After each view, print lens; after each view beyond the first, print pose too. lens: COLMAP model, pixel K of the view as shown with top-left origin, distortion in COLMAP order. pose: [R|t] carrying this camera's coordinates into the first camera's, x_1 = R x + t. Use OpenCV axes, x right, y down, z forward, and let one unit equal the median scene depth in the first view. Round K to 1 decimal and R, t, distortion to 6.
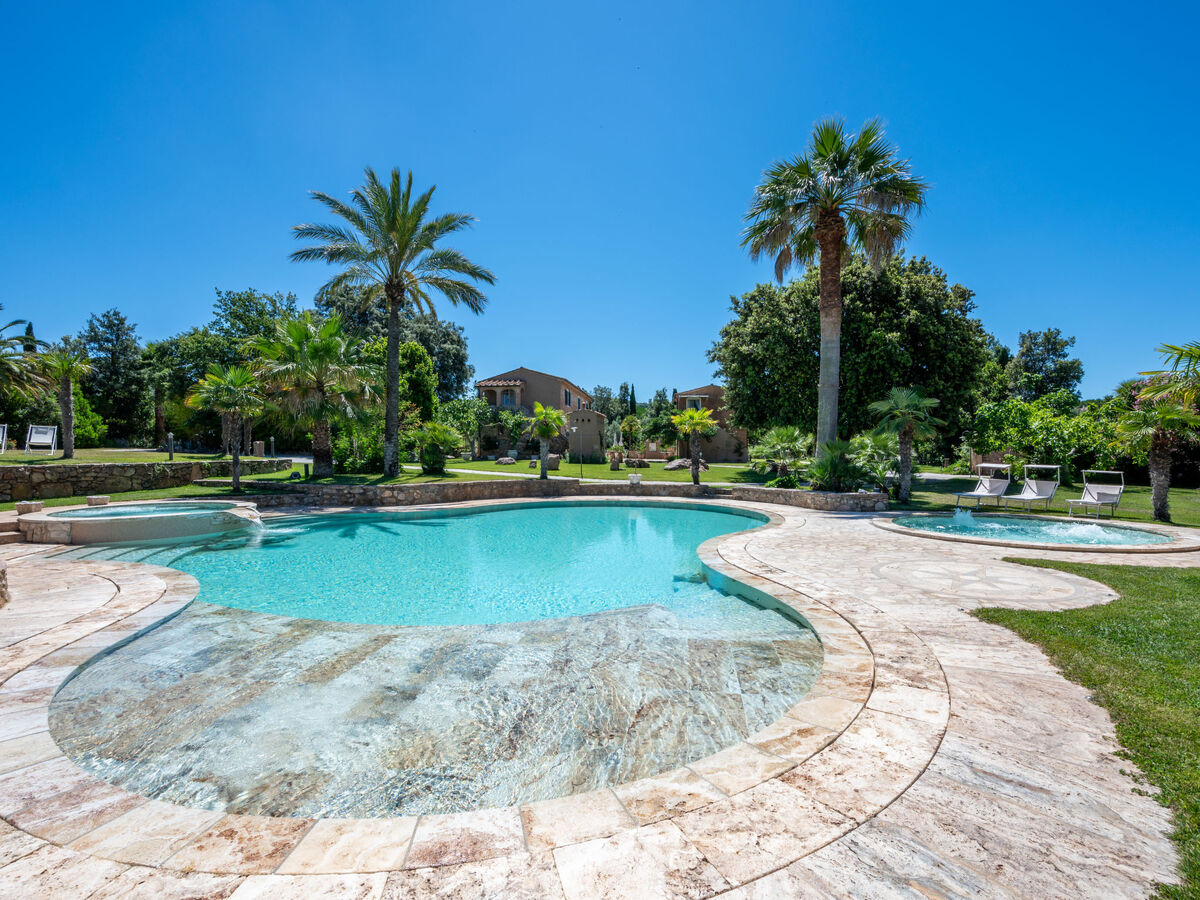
lens RADIAL K [[579.8, 0, 601.1], [0, 579.8, 445.7], [0, 0, 1]] dist [-0.000376, 0.000163]
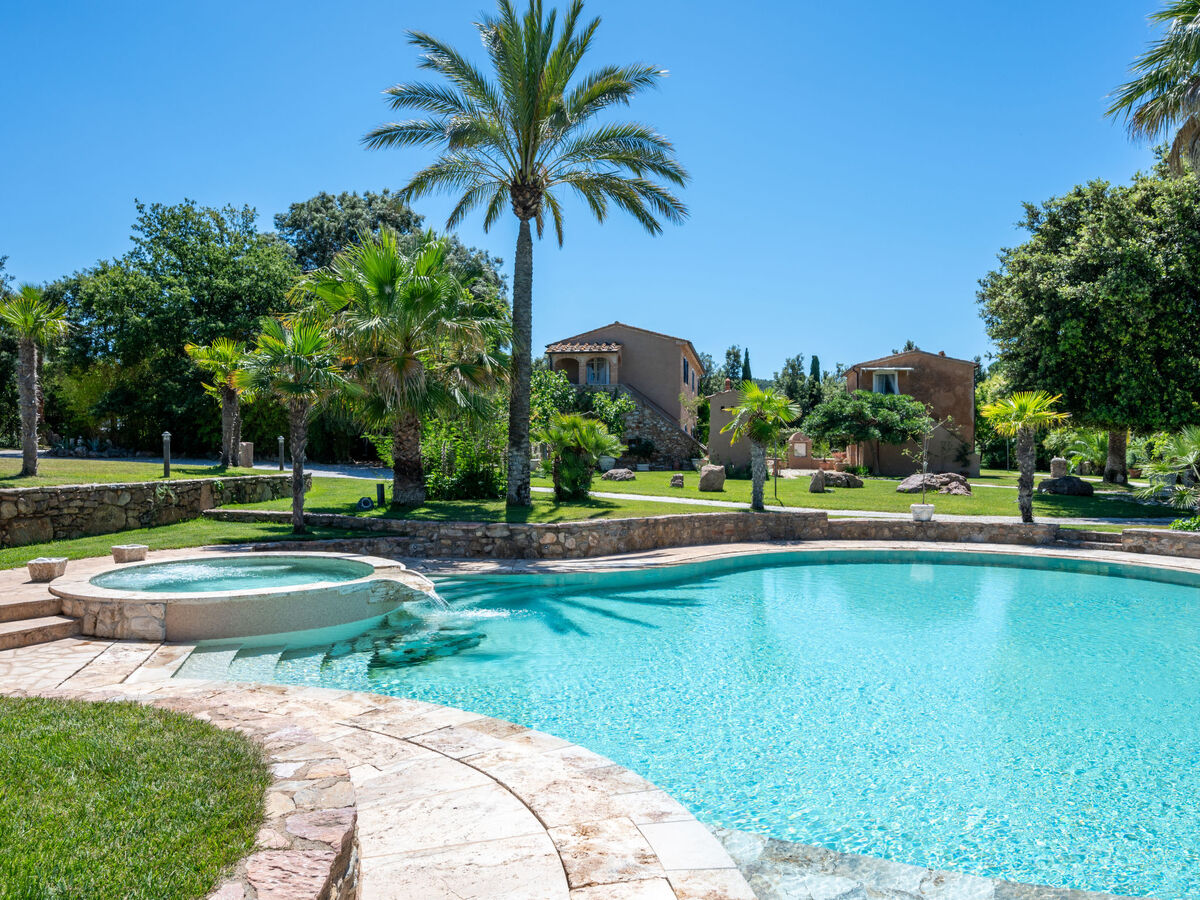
lens RADIAL K [[895.8, 0, 596.1], [0, 895.8, 430.0], [0, 0, 1]] dist [-0.001405, 0.001175]
pose [[0.999014, 0.003762, -0.044226, -0.237992], [-0.004389, 0.999891, -0.014090, -0.011847], [0.044168, 0.014270, 0.998922, 0.080462]]
